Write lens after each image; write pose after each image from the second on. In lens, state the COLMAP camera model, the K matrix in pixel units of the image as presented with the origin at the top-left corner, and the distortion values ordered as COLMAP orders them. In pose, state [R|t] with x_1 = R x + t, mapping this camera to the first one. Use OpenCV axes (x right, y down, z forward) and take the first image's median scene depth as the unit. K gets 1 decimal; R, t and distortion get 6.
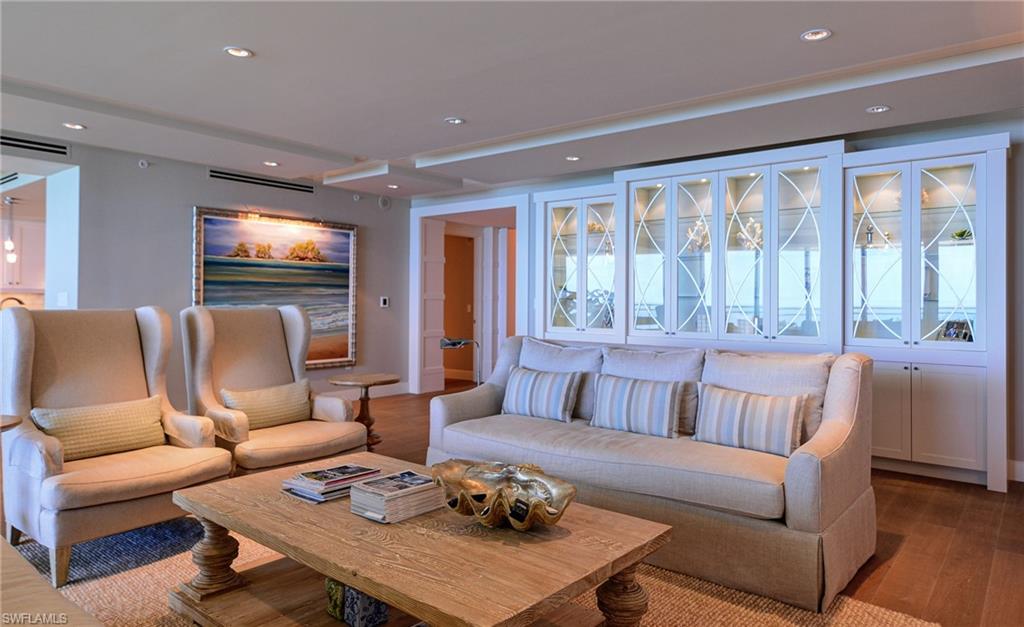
lens RADIAL K [[648.8, 0, 511.3], [0, 648.8, 295.7], [0, 0, 1]] dist [0.024329, 0.001021]
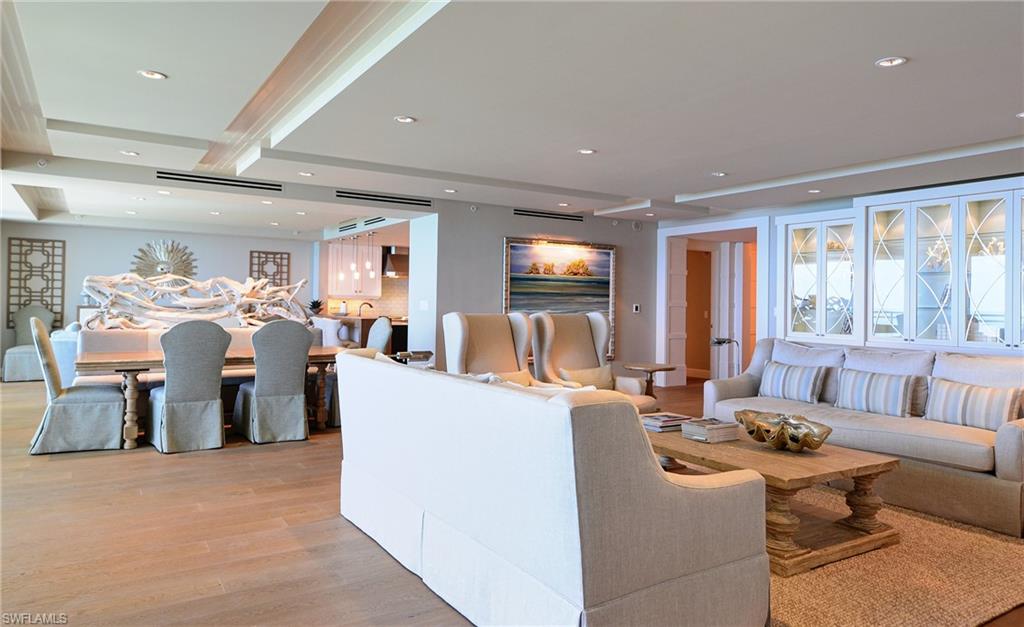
lens RADIAL K [[648.8, 0, 511.3], [0, 648.8, 295.7], [0, 0, 1]] dist [0.024329, 0.001021]
pose [[0.949257, 0.003186, -0.314487, -0.053295], [-0.004850, 0.999978, -0.004510, -0.010359], [0.314465, 0.005806, 0.949251, -0.292794]]
